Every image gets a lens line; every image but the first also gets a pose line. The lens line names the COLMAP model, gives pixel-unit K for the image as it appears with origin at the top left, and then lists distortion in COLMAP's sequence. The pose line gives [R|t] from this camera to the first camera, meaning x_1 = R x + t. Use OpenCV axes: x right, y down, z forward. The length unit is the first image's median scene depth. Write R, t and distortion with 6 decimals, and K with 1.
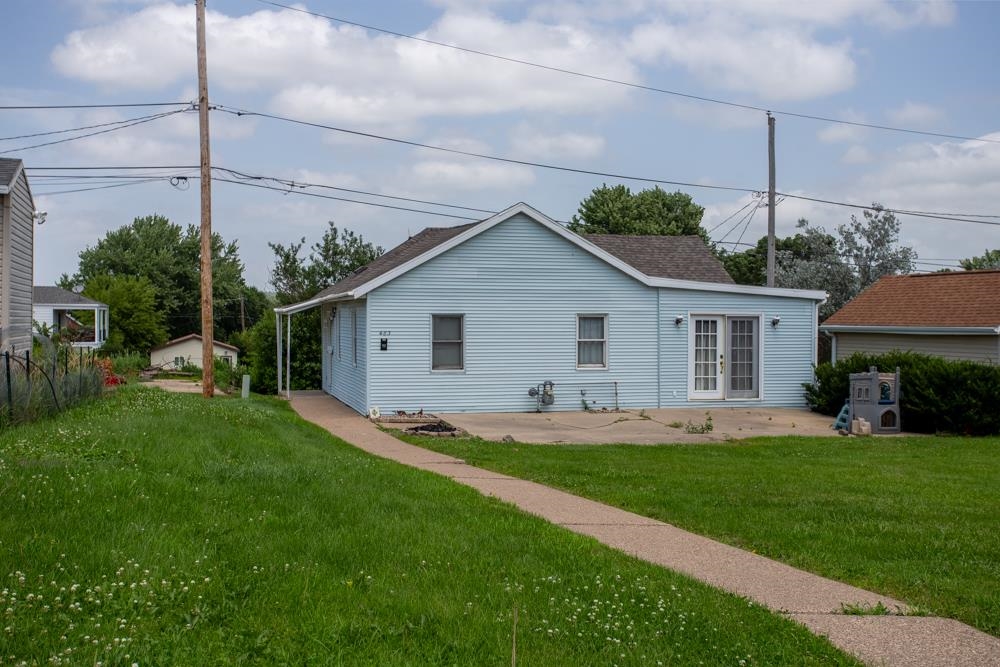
lens RADIAL K [[1091.6, 0, 500.0], [0, 1091.6, 333.5], [0, 0, 1]] dist [0.014012, -0.002023]
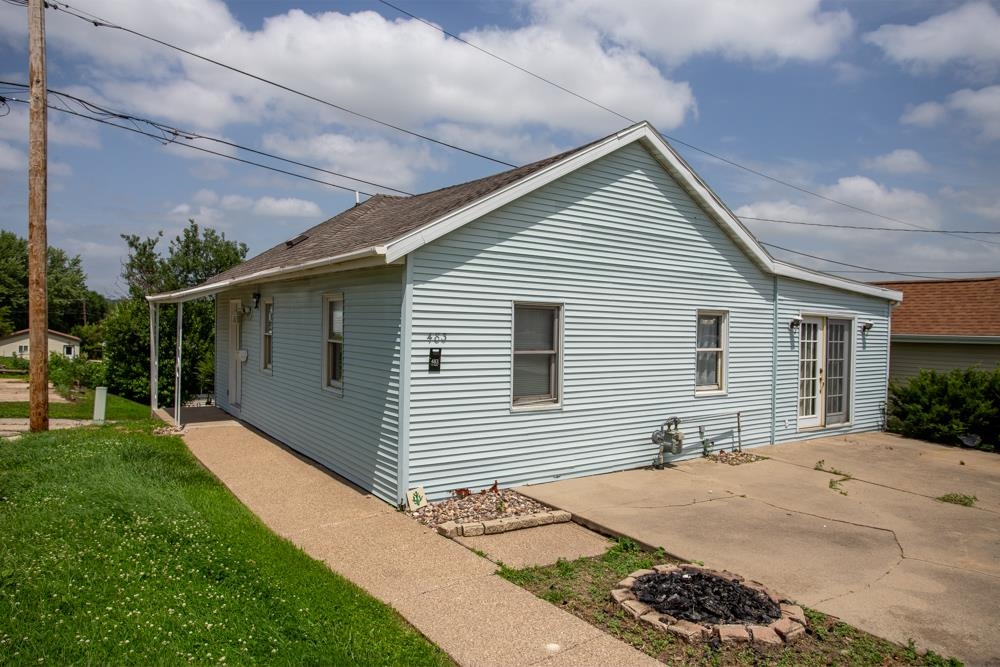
lens RADIAL K [[647.3, 0, 500.0], [0, 647.3, 333.5], [0, 0, 1]] dist [-0.042142, 0.034486]
pose [[0.940090, 0.013591, 0.340654, -0.164281], [-0.014946, 0.999887, 0.001354, -0.002577], [-0.340598, -0.006364, 0.940188, 0.653288]]
